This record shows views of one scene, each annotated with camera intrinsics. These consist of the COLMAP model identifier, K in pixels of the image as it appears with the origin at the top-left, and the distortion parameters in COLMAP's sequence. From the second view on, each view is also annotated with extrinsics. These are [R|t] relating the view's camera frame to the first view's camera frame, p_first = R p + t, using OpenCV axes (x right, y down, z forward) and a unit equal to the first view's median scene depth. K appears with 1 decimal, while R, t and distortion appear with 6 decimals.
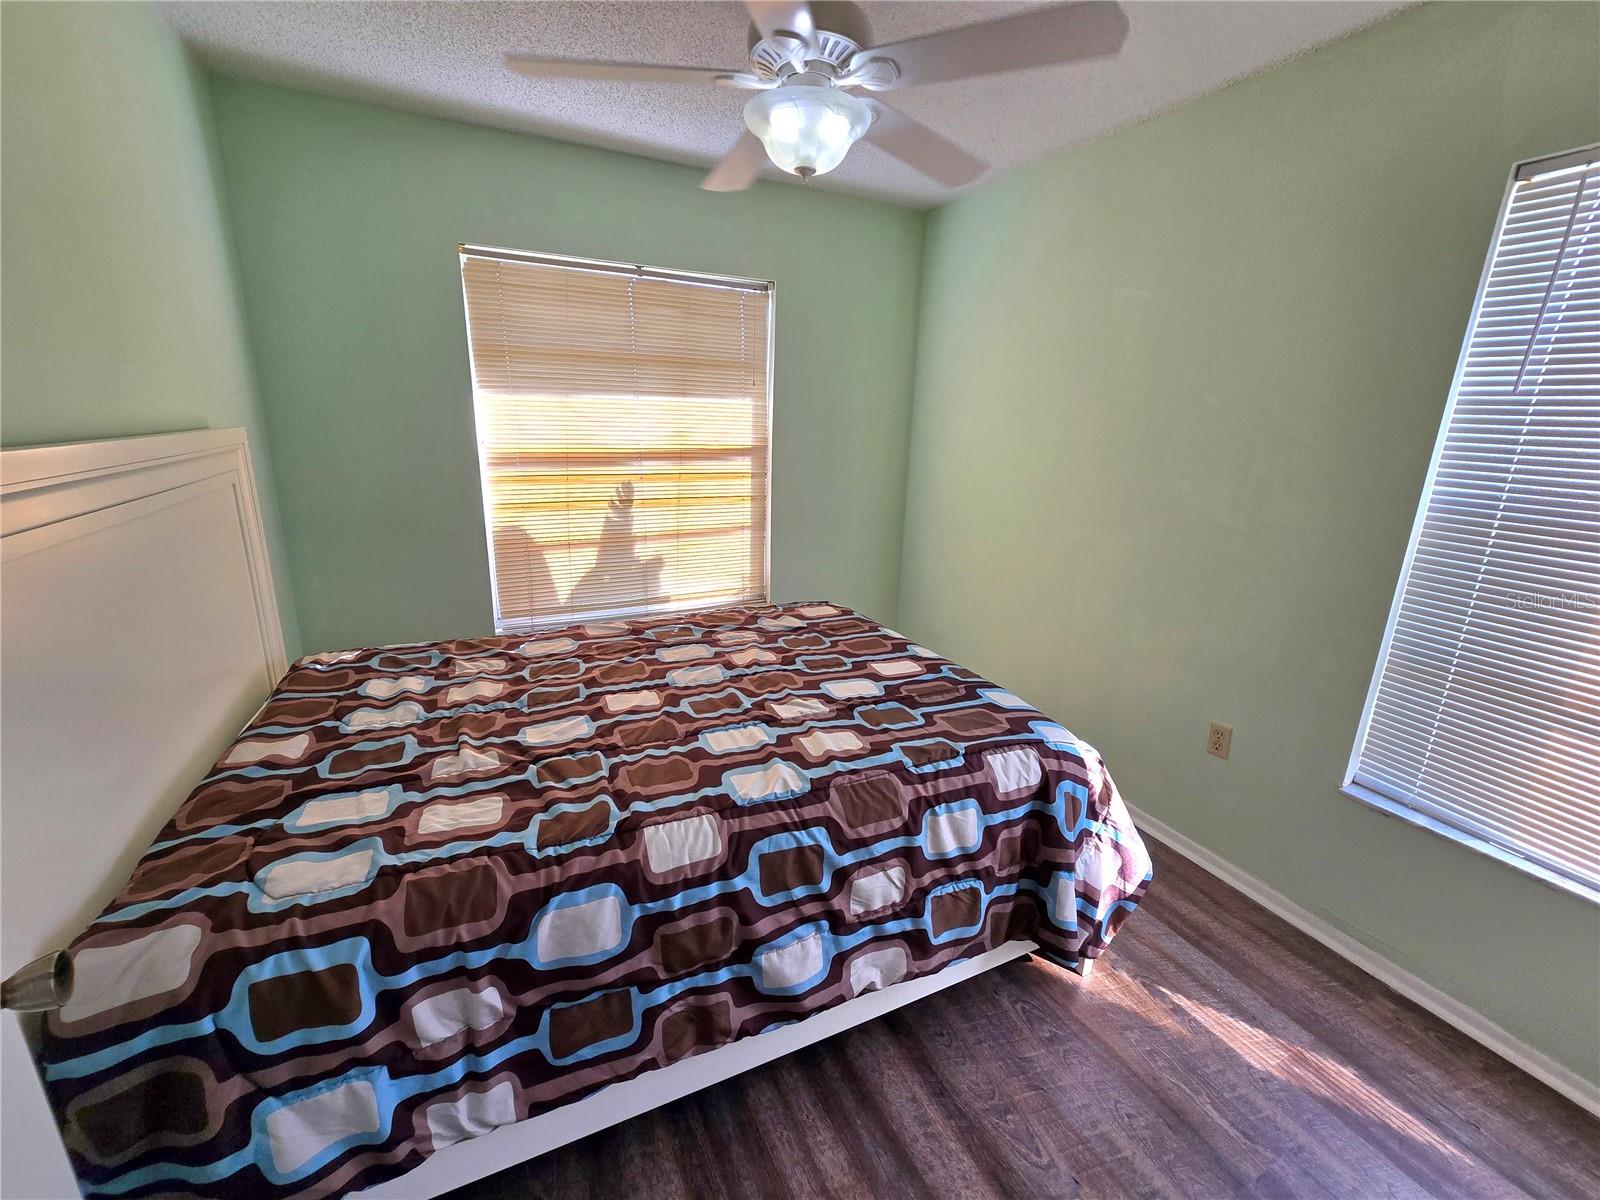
lens RADIAL K [[651.2, 0, 798.4], [0, 651.2, 586.7], [0, 0, 1]] dist [-0.004835, 0.000225]
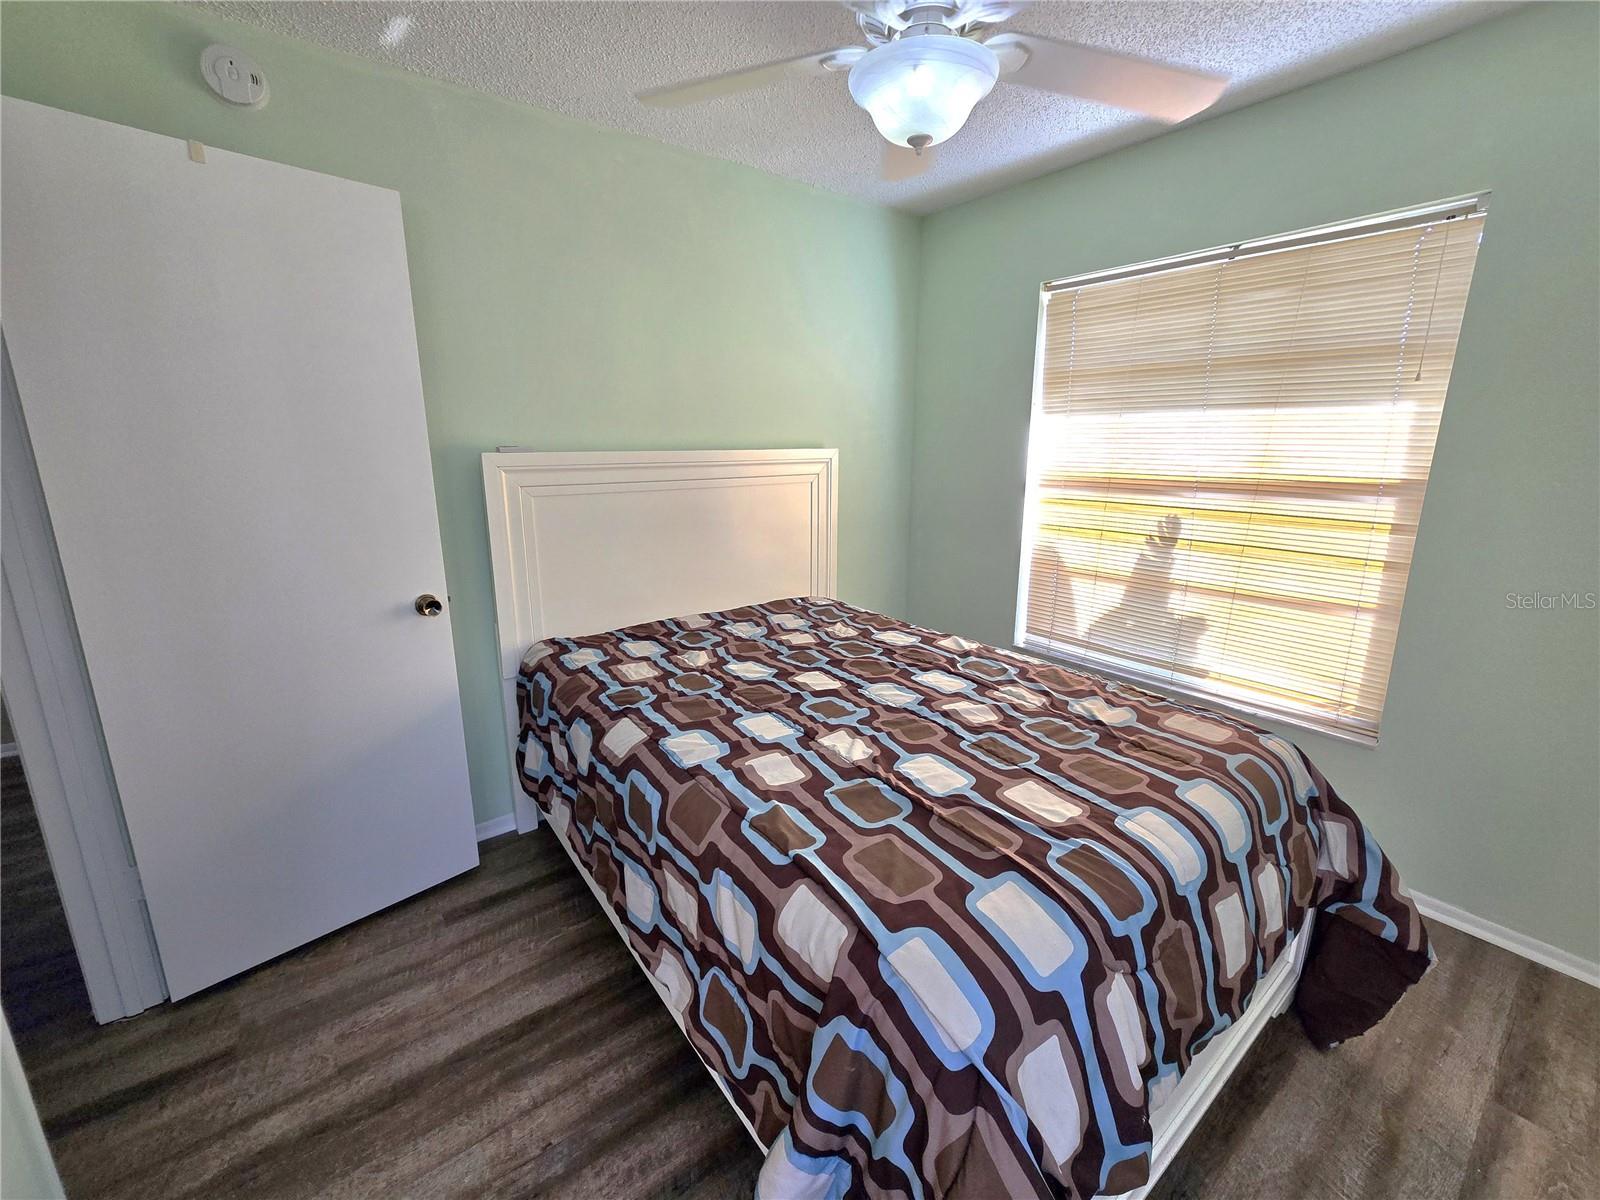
lens RADIAL K [[651.2, 0, 798.4], [0, 651.2, 586.7], [0, 0, 1]] dist [-0.004835, 0.000225]
pose [[0.208070, 0.189385, -0.959604, 0.666897], [-0.243175, 0.960288, 0.136793, -0.108980], [0.947403, 0.204889, 0.245861, 0.551455]]
